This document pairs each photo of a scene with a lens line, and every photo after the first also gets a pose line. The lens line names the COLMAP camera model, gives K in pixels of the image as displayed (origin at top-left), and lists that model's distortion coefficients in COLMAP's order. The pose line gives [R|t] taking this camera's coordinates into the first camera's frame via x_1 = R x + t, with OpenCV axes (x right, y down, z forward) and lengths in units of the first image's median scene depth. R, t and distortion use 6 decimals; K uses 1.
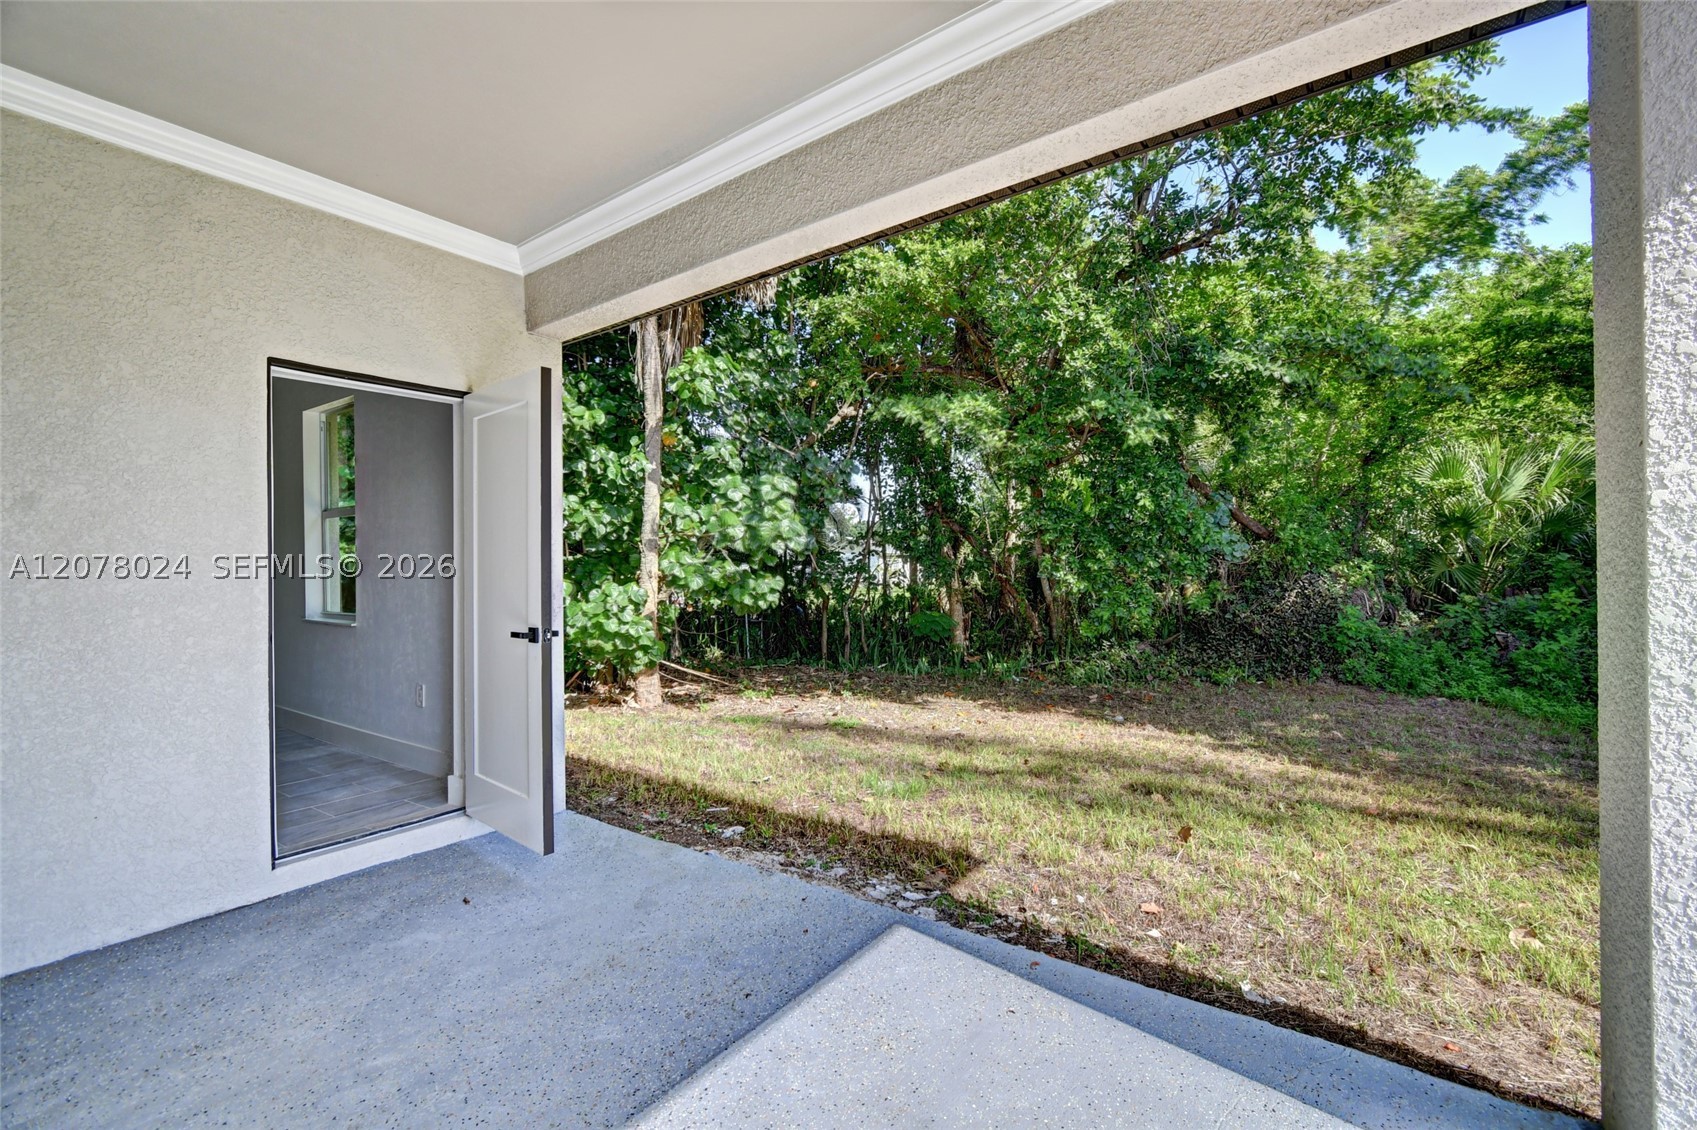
lens RADIAL K [[746.8, 0, 859.1], [0, 746.8, 569.4], [0, 0, 1]] dist [0.005180, -0.000704]
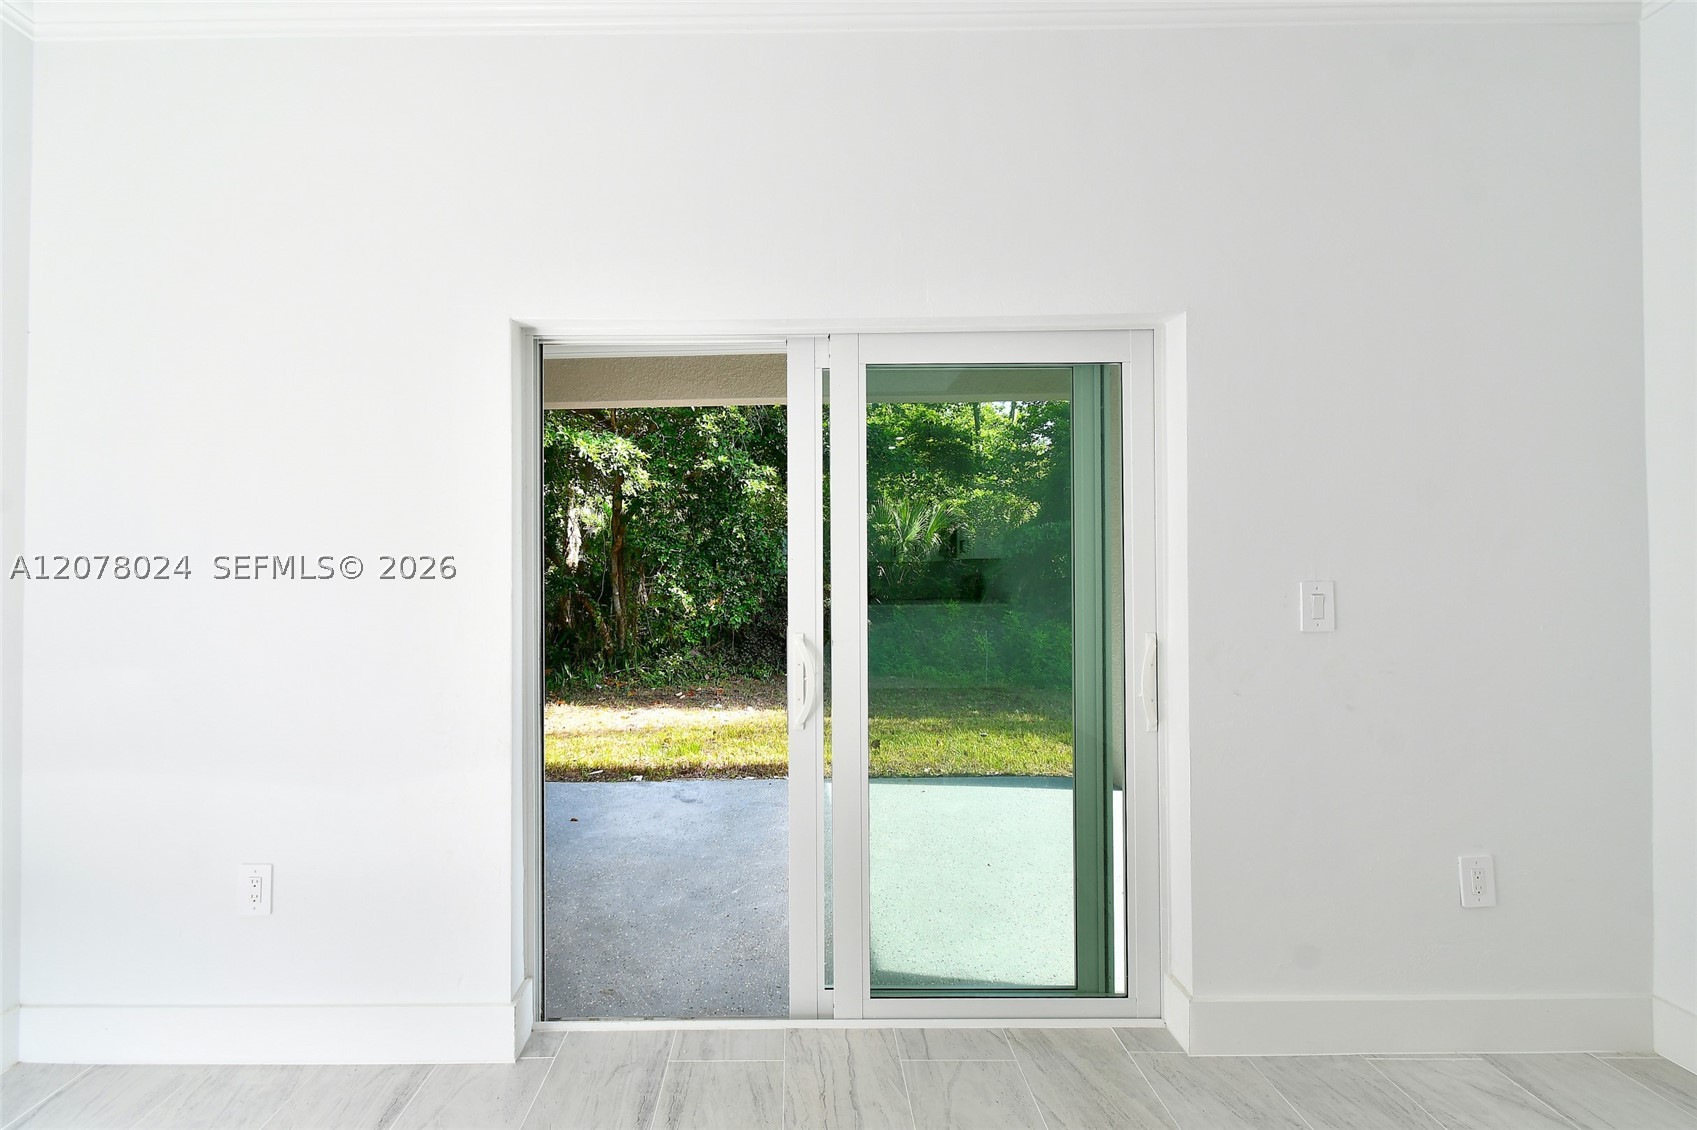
lens RADIAL K [[781.3, 0, 797.1], [0, 781.3, 568.6], [0, 0, 1]] dist [0.019716, -0.000053]
pose [[0.806413, 0.017010, 0.591108, -0.275638], [-0.003249, 0.999699, -0.024335, -0.000033], [-0.591343, 0.017703, 0.806226, -0.119121]]
